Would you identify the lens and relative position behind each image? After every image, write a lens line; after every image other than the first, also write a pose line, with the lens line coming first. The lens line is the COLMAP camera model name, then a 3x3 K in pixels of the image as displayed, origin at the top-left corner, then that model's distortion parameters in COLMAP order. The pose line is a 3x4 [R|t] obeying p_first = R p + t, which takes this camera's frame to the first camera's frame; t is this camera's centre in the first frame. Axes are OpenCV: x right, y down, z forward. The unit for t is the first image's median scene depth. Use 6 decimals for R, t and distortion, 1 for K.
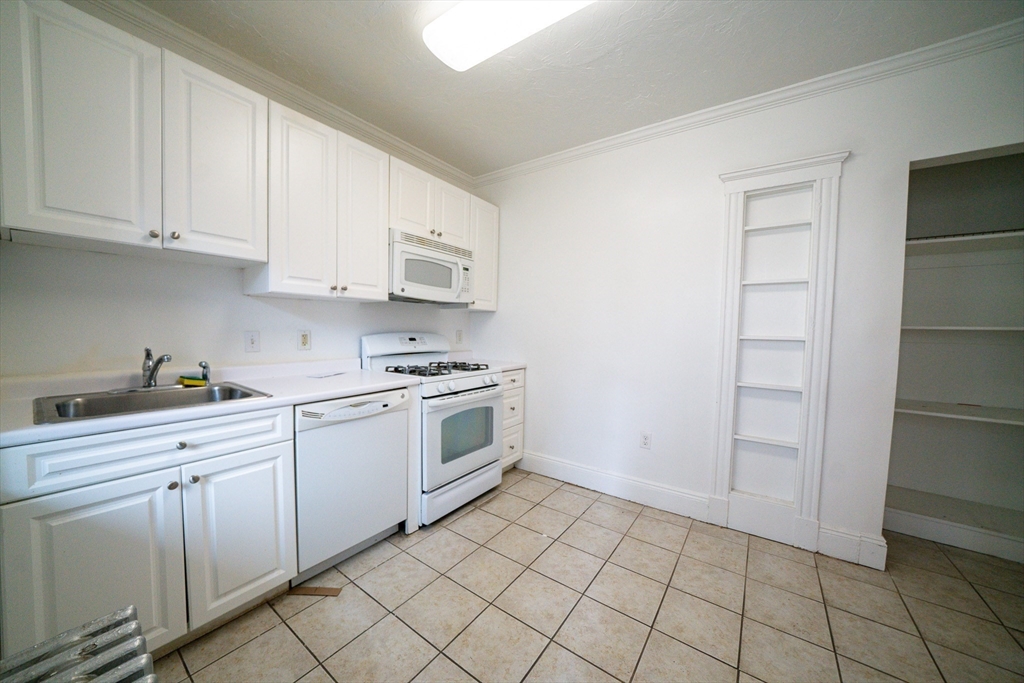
lens RADIAL K [[353.0, 0, 501.3], [0, 353.0, 345.9], [0, 0, 1]] dist [-0.022065, 0.000176]
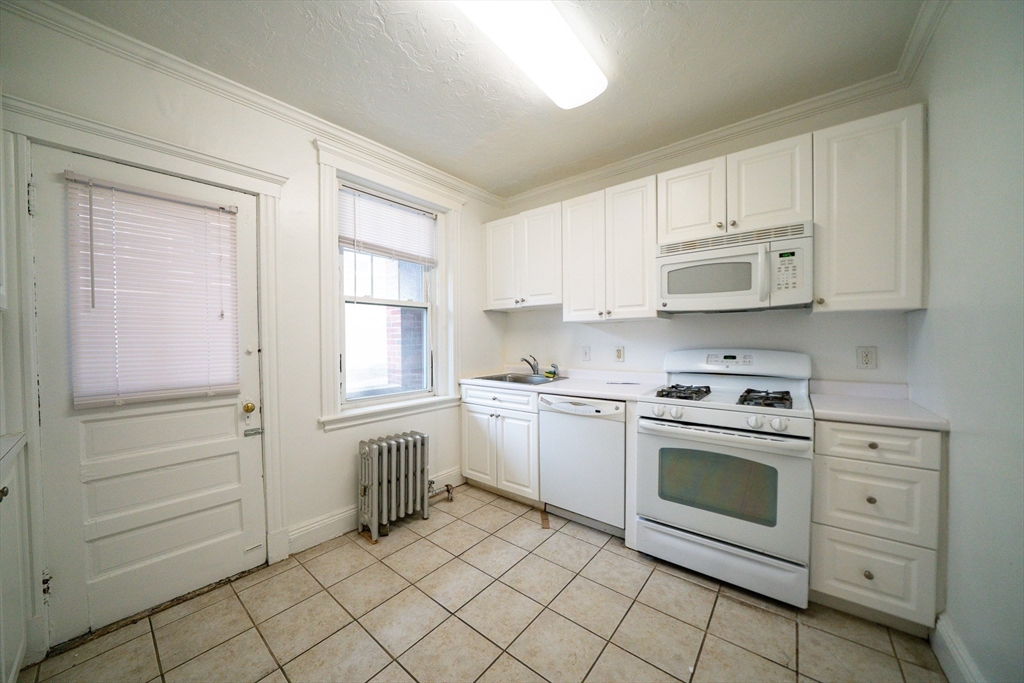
lens RADIAL K [[353.0, 0, 501.3], [0, 353.0, 345.9], [0, 0, 1]] dist [-0.022065, 0.000176]
pose [[-0.057181, -0.000927, -0.998363, 0.839460], [-0.043522, 0.999051, 0.001566, -0.033731], [0.997415, 0.043540, -0.057167, 0.729985]]
